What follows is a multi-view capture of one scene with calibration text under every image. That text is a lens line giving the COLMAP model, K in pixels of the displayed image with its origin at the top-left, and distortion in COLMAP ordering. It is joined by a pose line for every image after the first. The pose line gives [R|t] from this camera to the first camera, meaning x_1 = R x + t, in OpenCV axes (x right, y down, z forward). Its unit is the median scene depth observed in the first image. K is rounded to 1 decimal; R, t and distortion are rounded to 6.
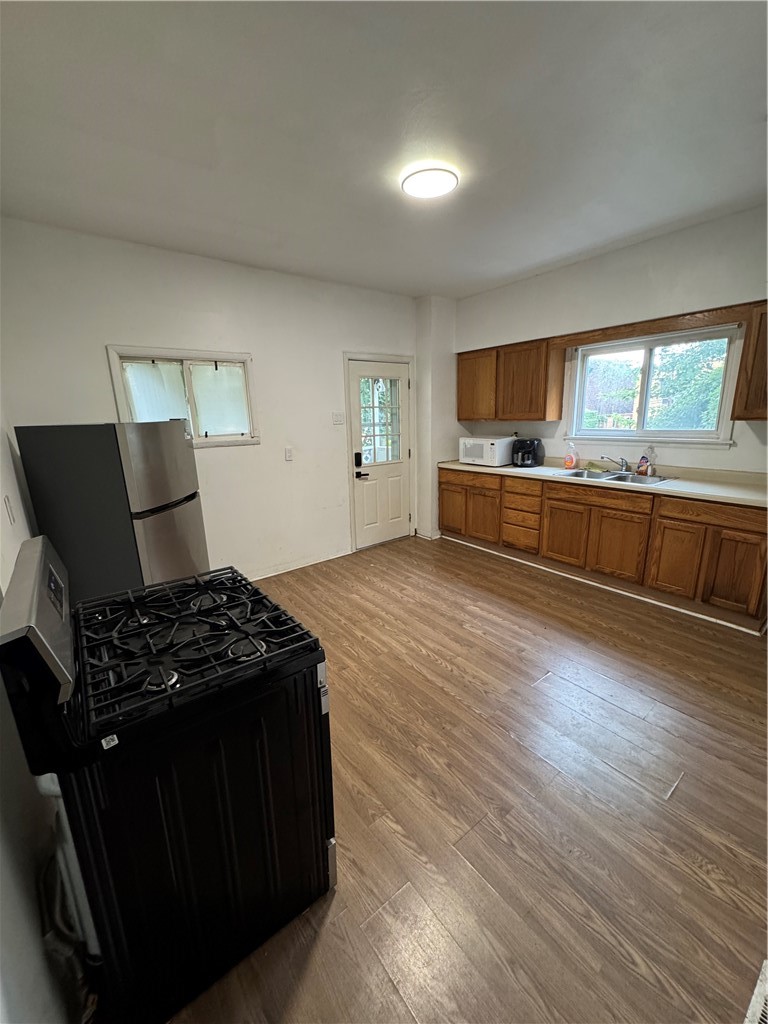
lens RADIAL K [[409.3, 0, 384.0], [0, 409.3, 512.0], [0, 0, 1]] dist [-0.002577, 0.000352]
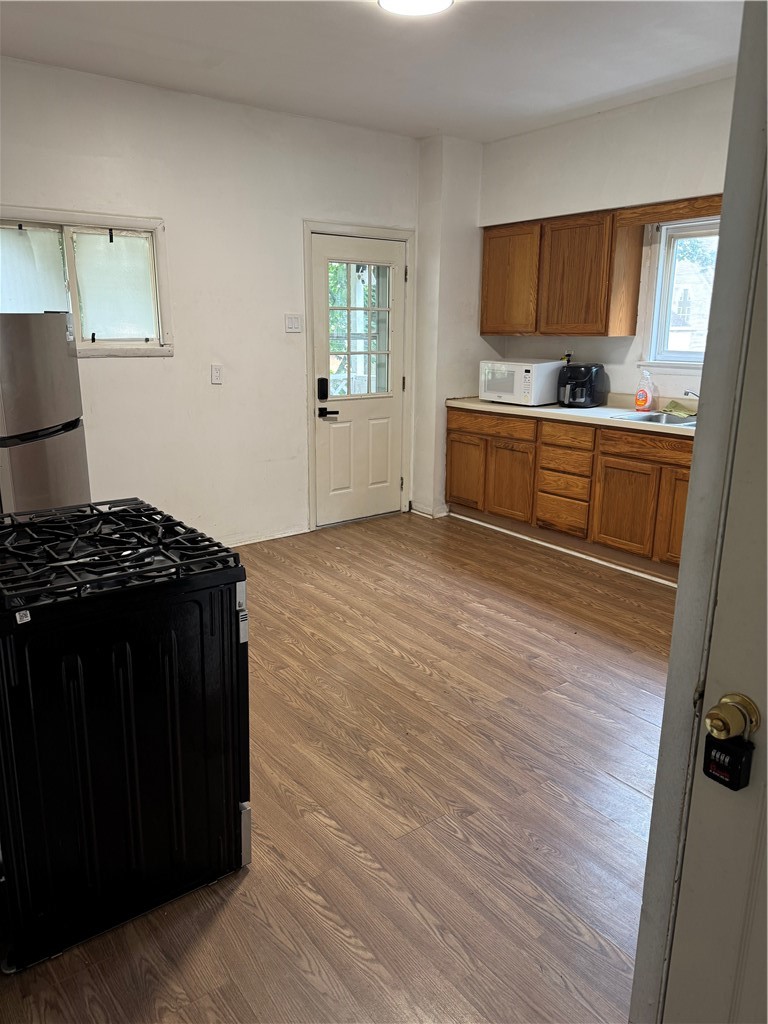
lens RADIAL K [[730.7, 0, 384.0], [0, 730.7, 512.0], [0, 0, 1]] dist [0.164304, -0.303653]
pose [[0.999372, 0.034985, -0.005573, 0.056016], [-0.034927, 0.999339, 0.010101, 0.062808], [0.005923, -0.009900, 0.999933, -0.209630]]
